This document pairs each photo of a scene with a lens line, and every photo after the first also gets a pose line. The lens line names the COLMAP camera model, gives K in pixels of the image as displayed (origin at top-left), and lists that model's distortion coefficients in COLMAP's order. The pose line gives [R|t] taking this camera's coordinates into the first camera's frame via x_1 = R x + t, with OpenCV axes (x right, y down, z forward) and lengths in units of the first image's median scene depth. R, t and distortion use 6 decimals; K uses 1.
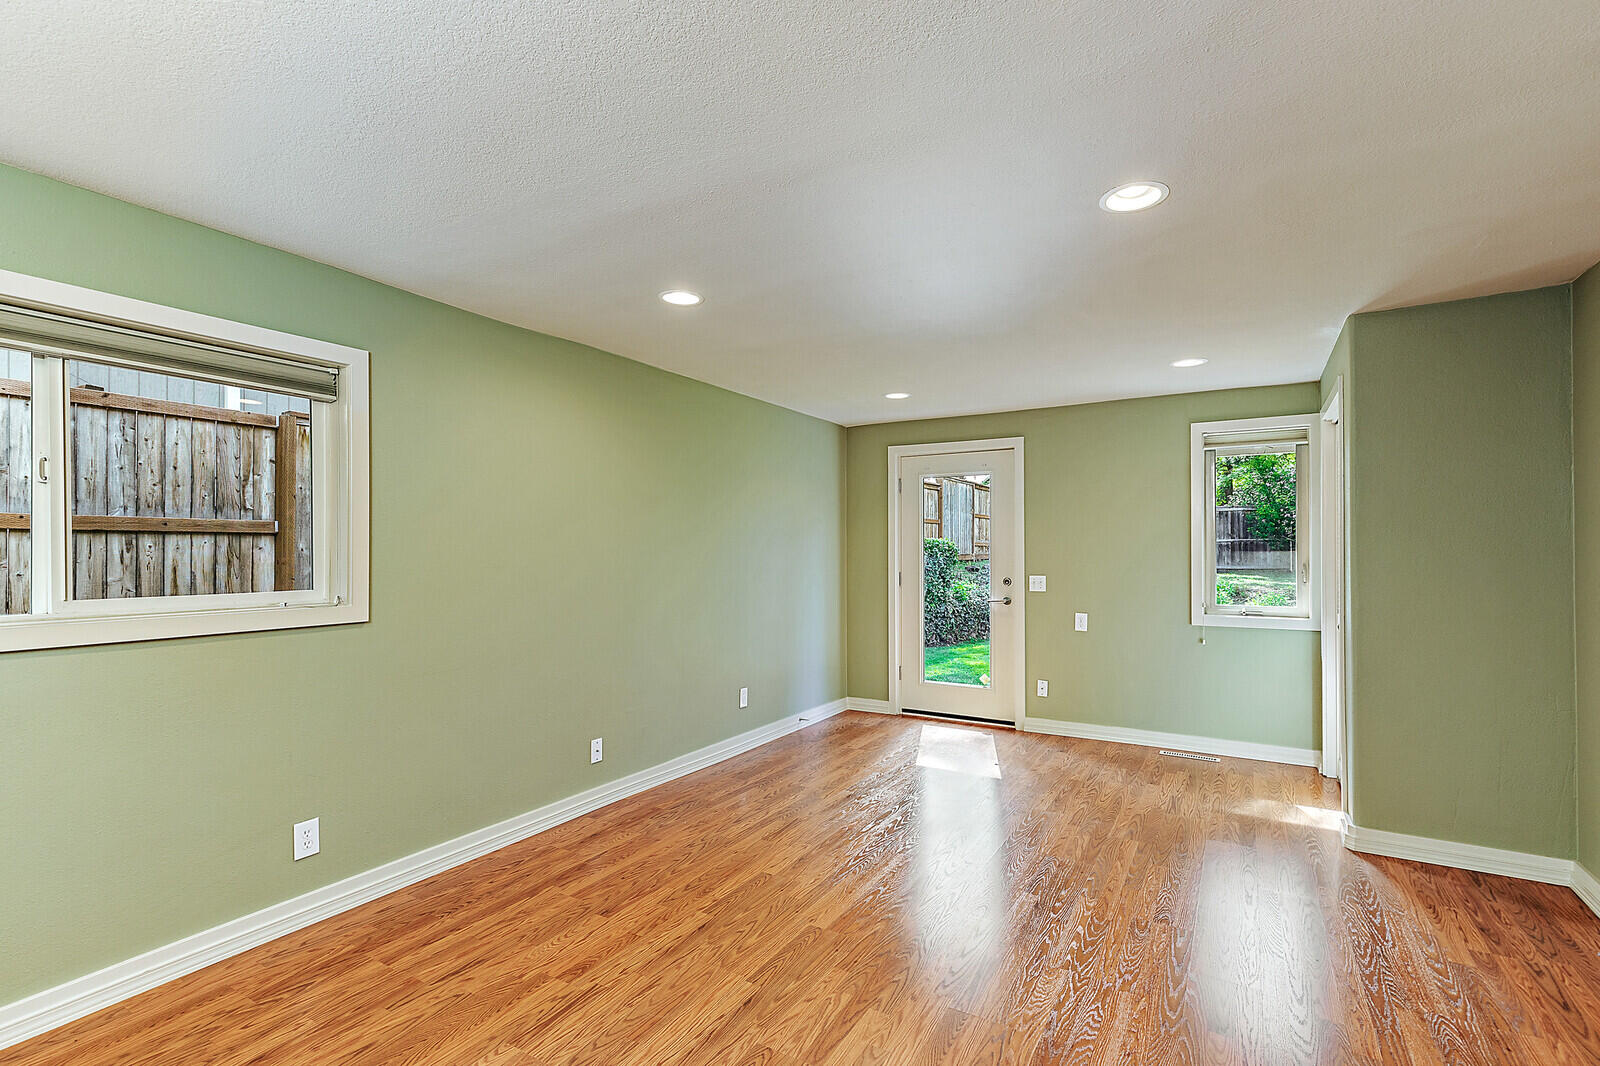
lens RADIAL K [[753.1, 0, 863.7], [0, 753.1, 542.9], [0, 0, 1]] dist [0.005397, -0.000380]
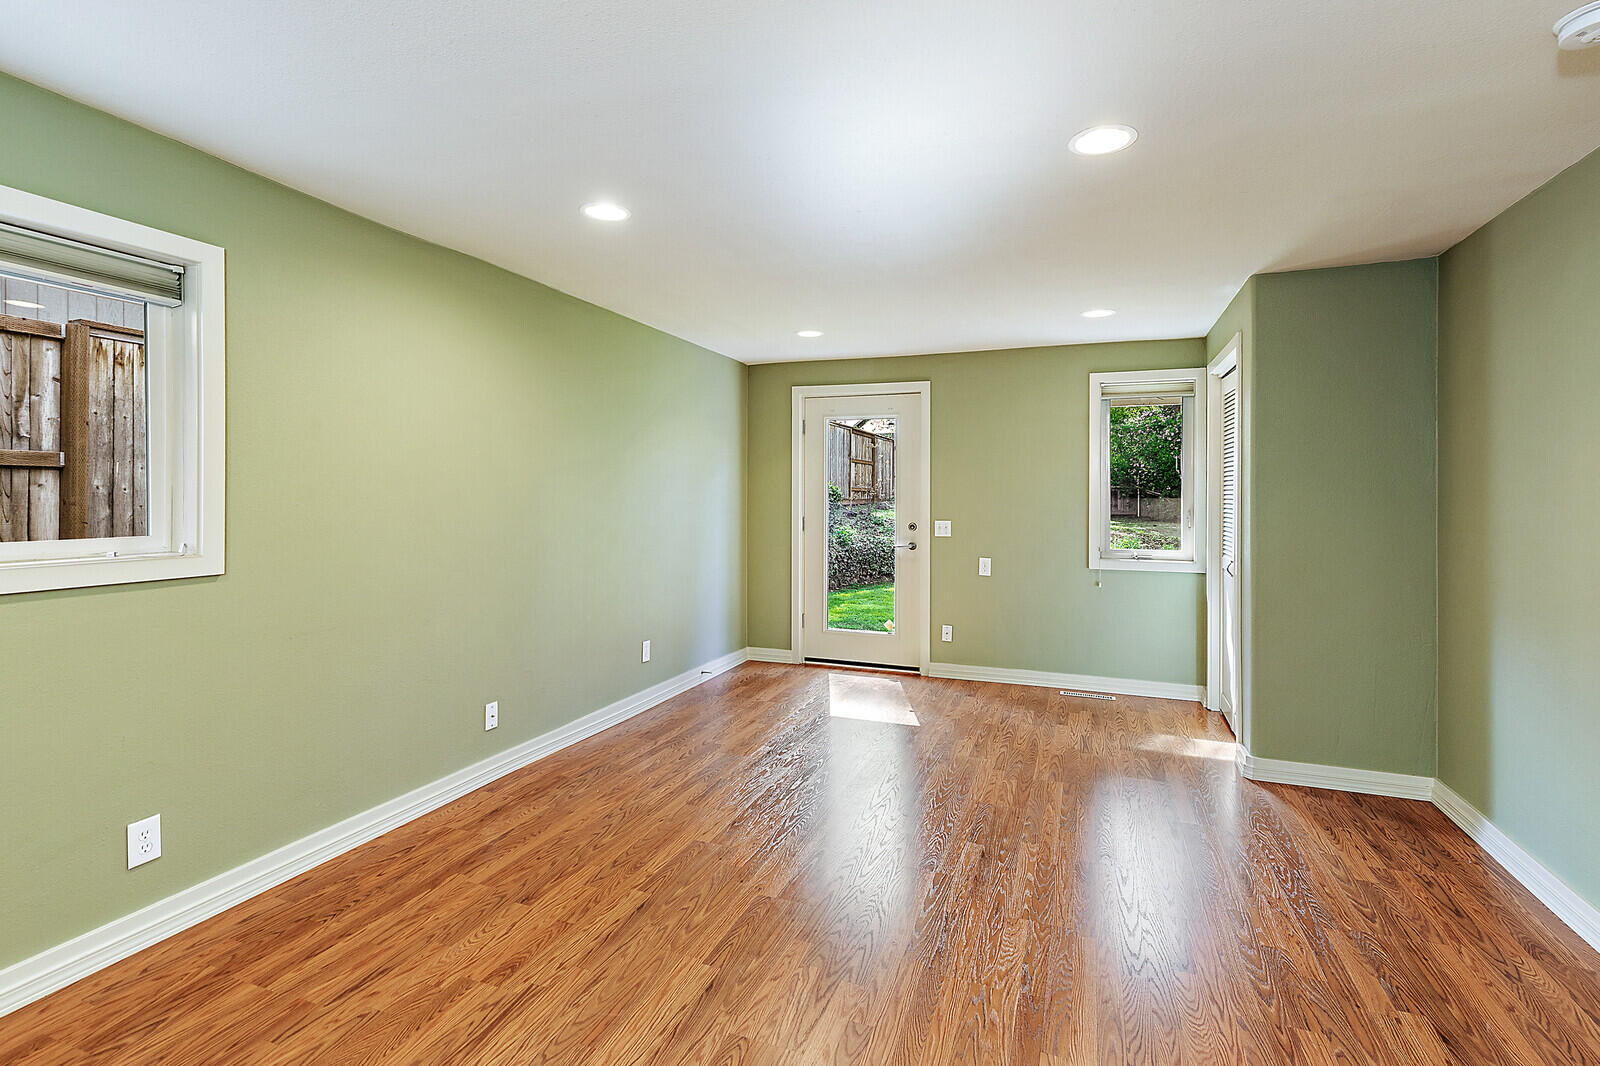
lens RADIAL K [[753.1, 0, 834.8], [0, 753.1, 497.1], [0, 0, 1]] dist [0.005397, -0.000380]
pose [[0.985366, 0.007323, 0.170293, -0.097554], [-0.009364, 0.999894, 0.011186, 0.002644], [-0.170193, -0.012617, 0.985330, 0.049367]]
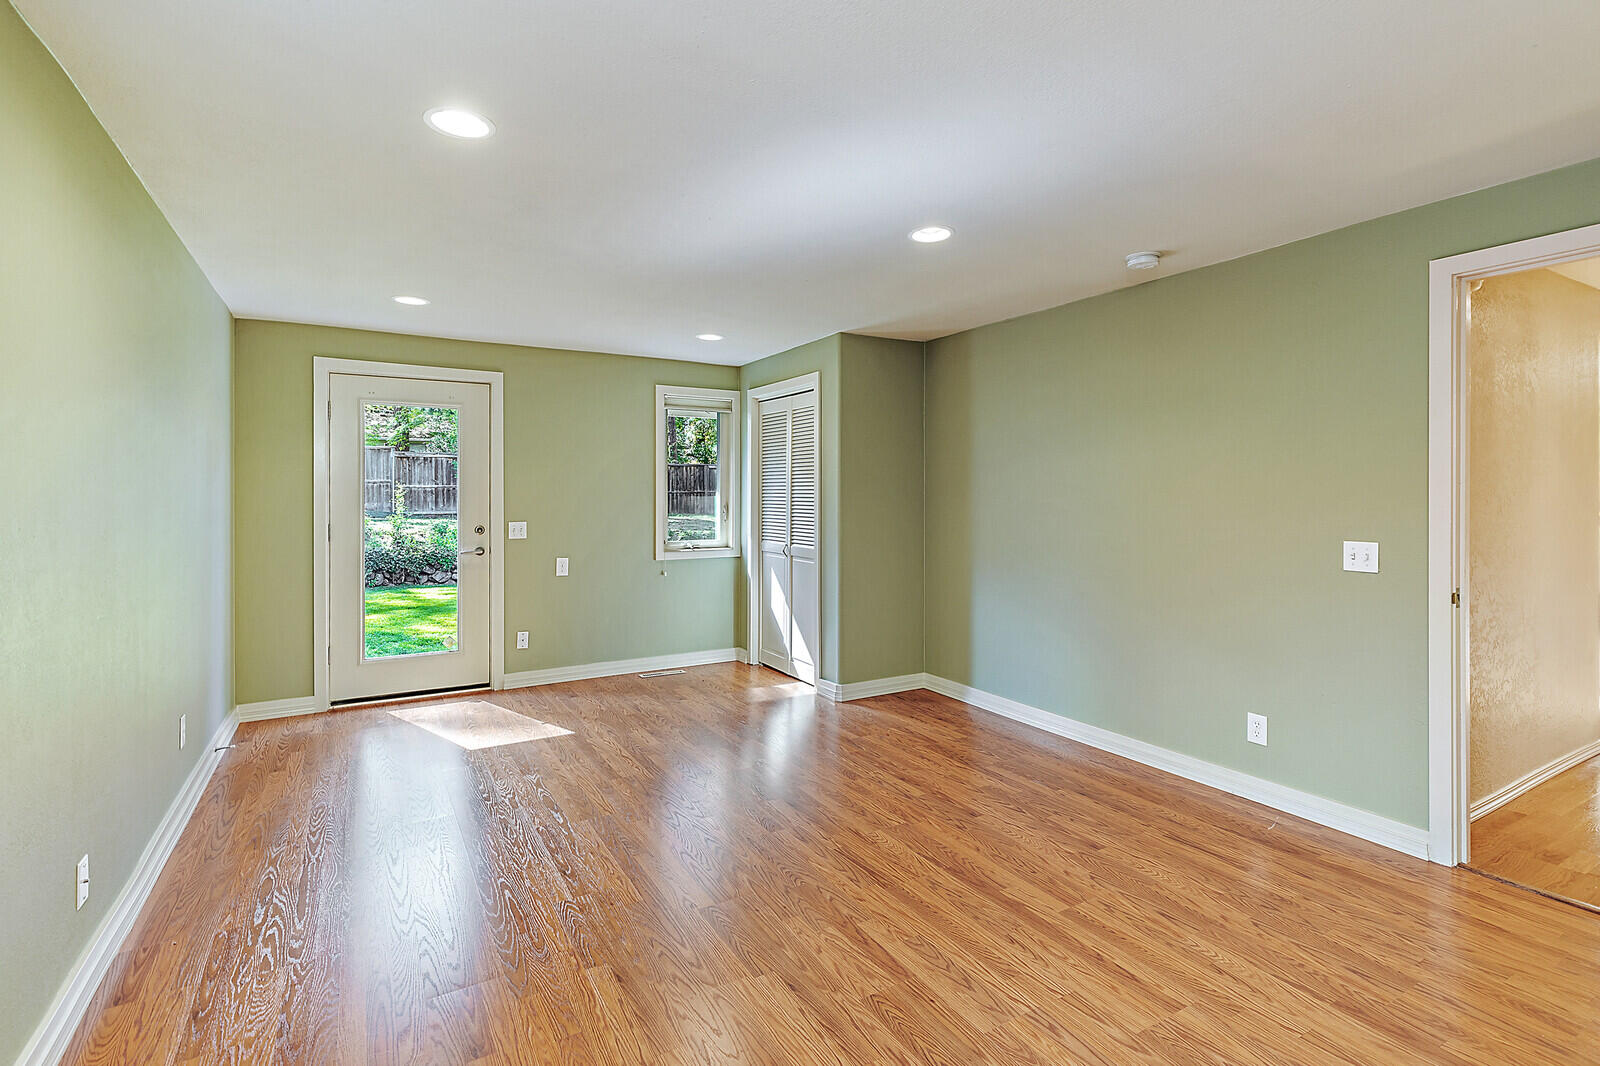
lens RADIAL K [[753.1, 0, 754.5], [0, 753.1, 506.5], [0, 0, 1]] dist [0.005397, -0.000380]
pose [[0.494793, -0.010999, 0.868941, -0.533910], [-0.010916, 0.999762, 0.018870, 0.003241], [-0.868942, -0.018822, 0.494556, 0.328747]]
